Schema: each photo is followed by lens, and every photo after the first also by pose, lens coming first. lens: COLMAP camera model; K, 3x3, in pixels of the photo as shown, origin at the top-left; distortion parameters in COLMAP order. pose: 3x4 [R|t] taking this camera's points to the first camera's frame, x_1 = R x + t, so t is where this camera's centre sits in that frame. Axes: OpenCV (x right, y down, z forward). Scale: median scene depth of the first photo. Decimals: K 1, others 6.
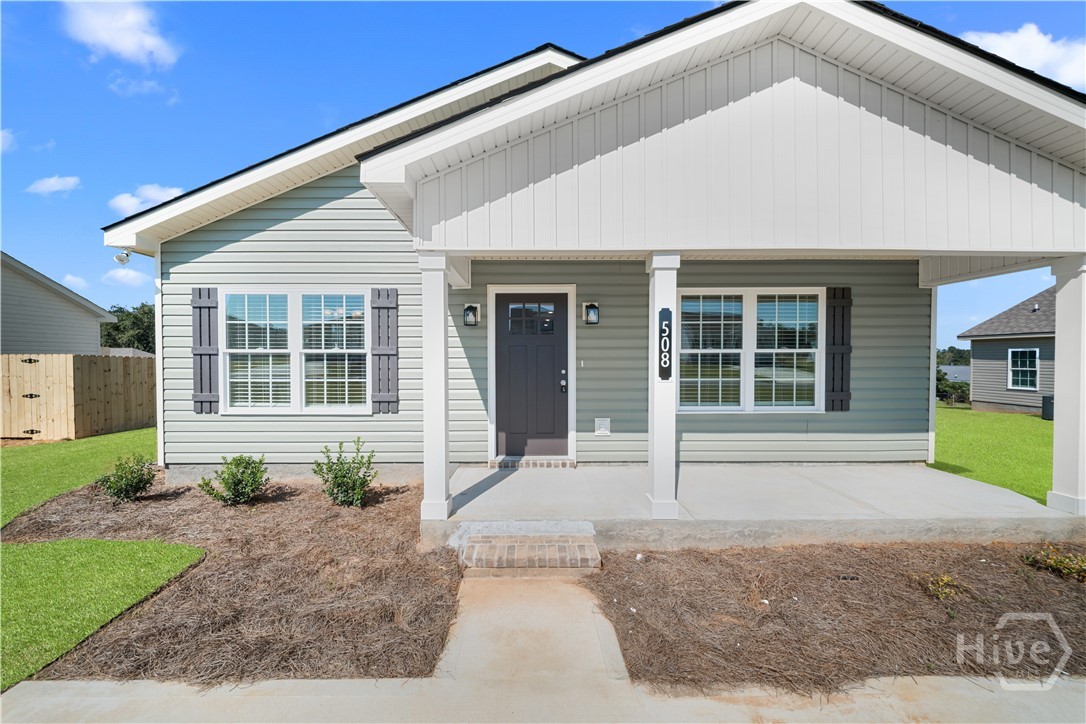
lens RADIAL K [[389.1, 0, 531.7], [0, 389.1, 364.9], [0, 0, 1]] dist [0.001551, -0.000496]
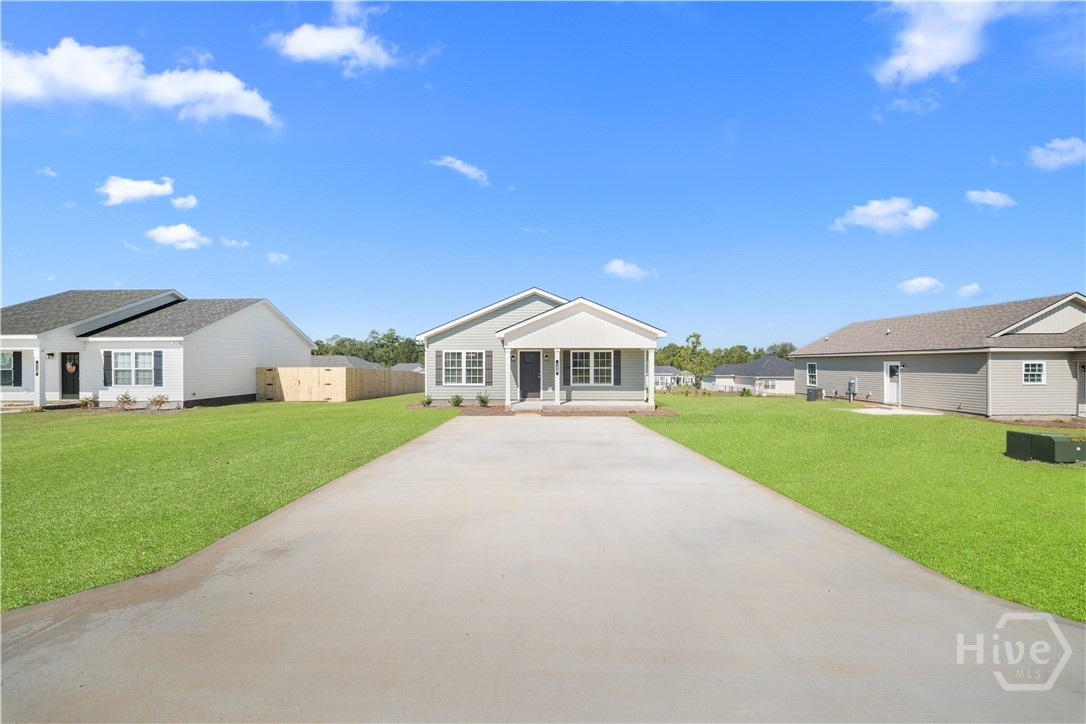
lens RADIAL K [[389.1, 0, 534.7], [0, 389.1, 367.3], [0, 0, 1]] dist [0.001551, -0.000496]
pose [[0.999862, 0.000946, -0.016580, 0.100461], [-0.001122, 0.999943, -0.010612, -0.004204], [0.016569, 0.010629, 0.999806, -2.531377]]
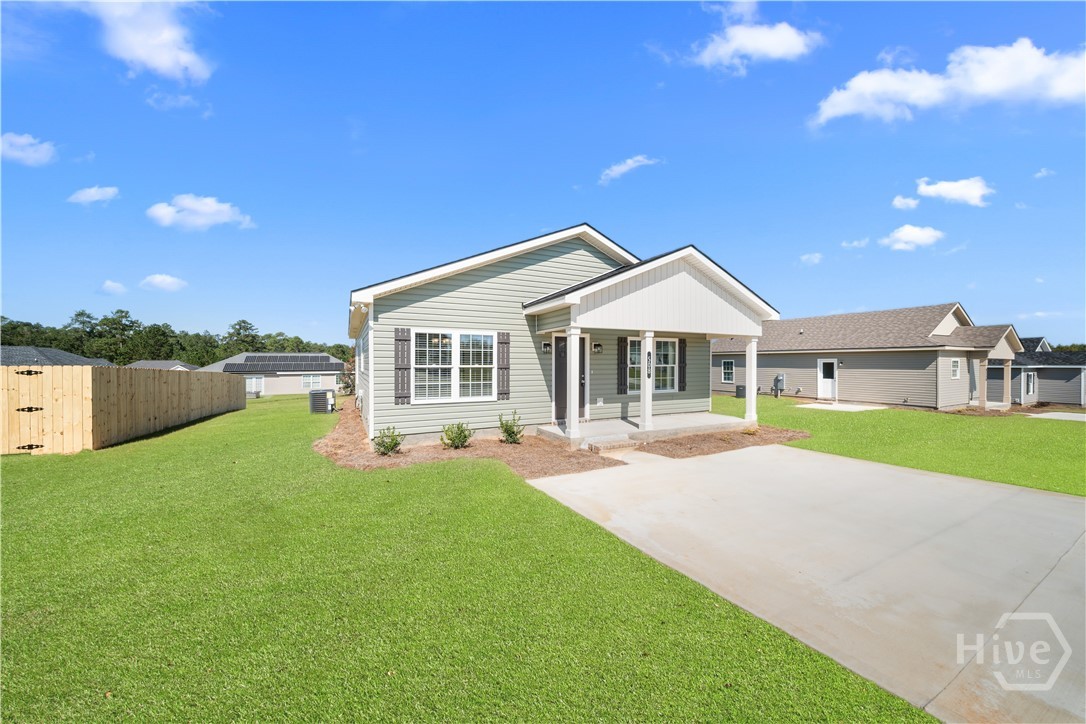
lens RADIAL K [[389.1, 0, 538.1], [0, 389.1, 364.0], [0, 0, 1]] dist [0.001551, -0.000496]
pose [[0.896385, -0.000124, 0.443276, -1.043694], [0.006280, 0.999903, -0.012419, -0.020578], [-0.443232, 0.013916, 0.896299, -0.727190]]
